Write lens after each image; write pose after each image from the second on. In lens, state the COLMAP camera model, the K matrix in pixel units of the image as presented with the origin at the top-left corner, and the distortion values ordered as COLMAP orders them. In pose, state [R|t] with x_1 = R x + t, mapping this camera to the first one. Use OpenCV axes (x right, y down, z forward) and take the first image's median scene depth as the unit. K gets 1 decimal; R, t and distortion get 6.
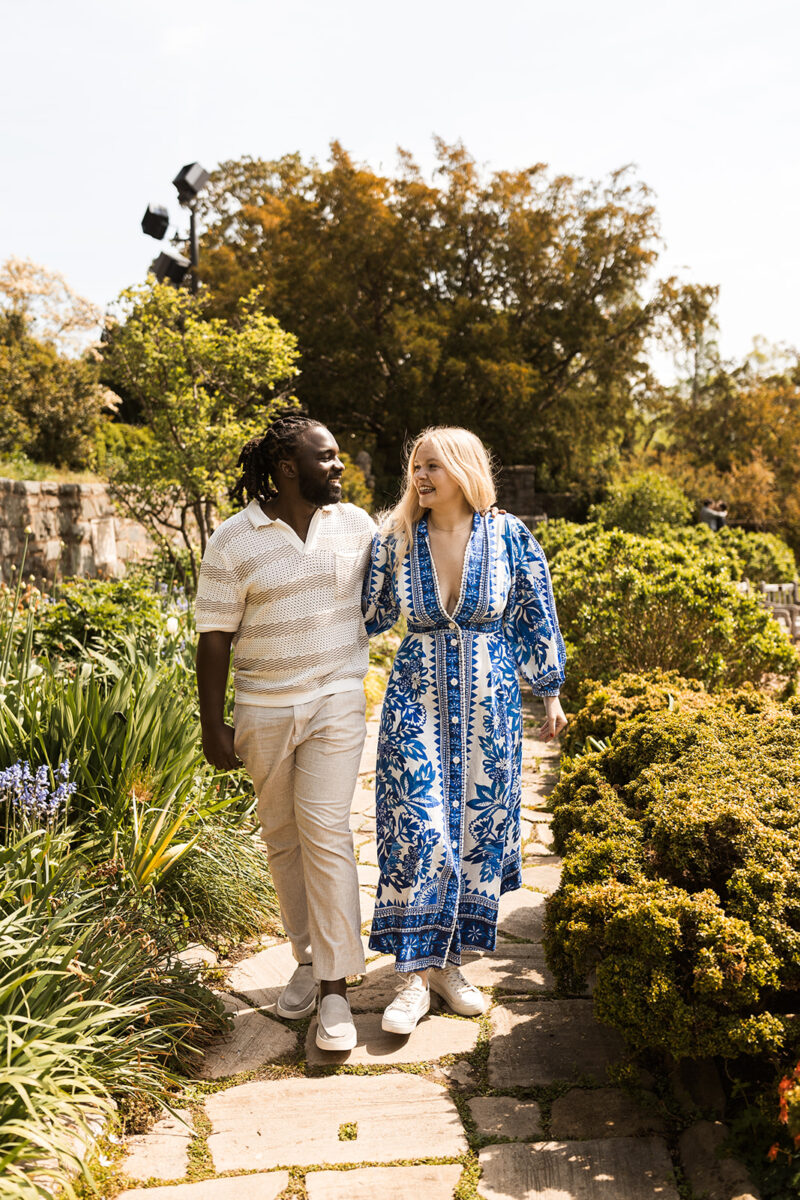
lens RADIAL K [[1117.1, 0, 406.8], [0, 1117.1, 584.7], [0, 0, 1]] dist [0.006389, -0.006044]
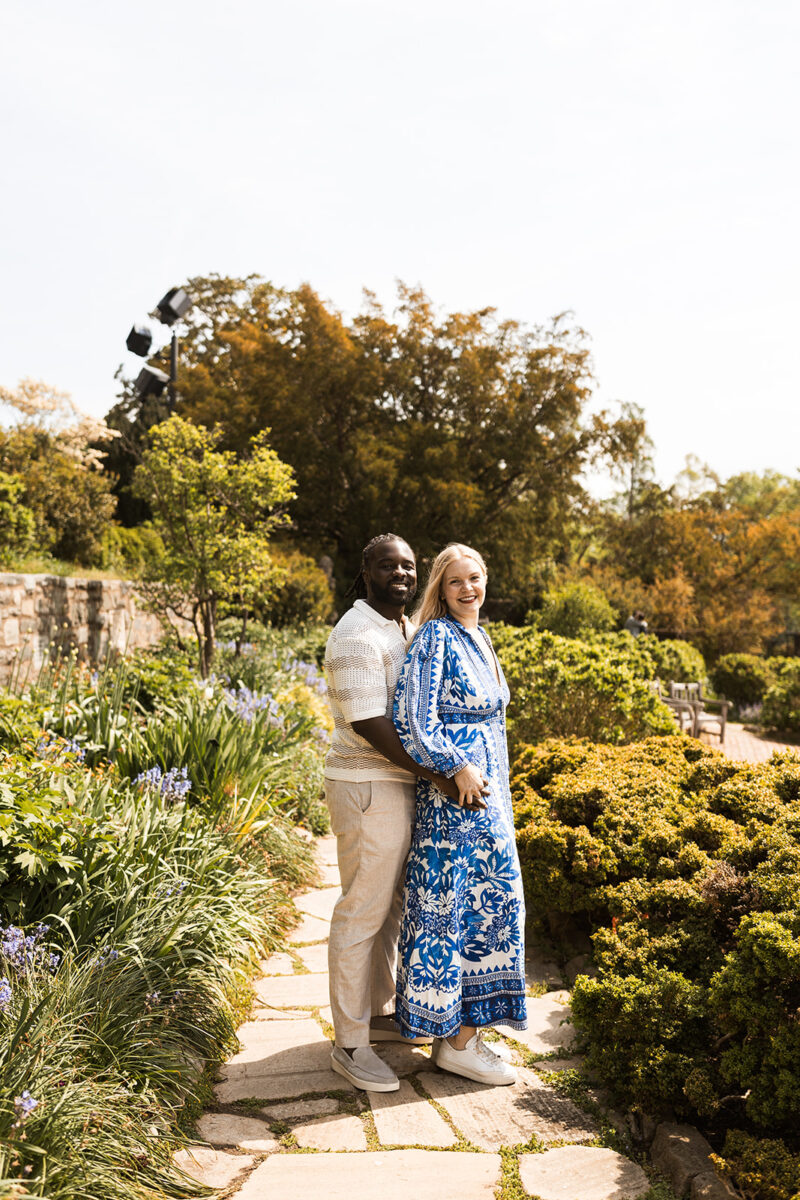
lens RADIAL K [[1139.6, 0, 400.0], [0, 1139.6, 600.0], [0, 0, 1]] dist [0.008243, -0.005556]
pose [[0.998309, 0.031635, 0.048778, -0.036016], [-0.027858, 0.996699, -0.076259, 0.015301], [-0.051030, 0.074771, 0.995894, -0.238158]]
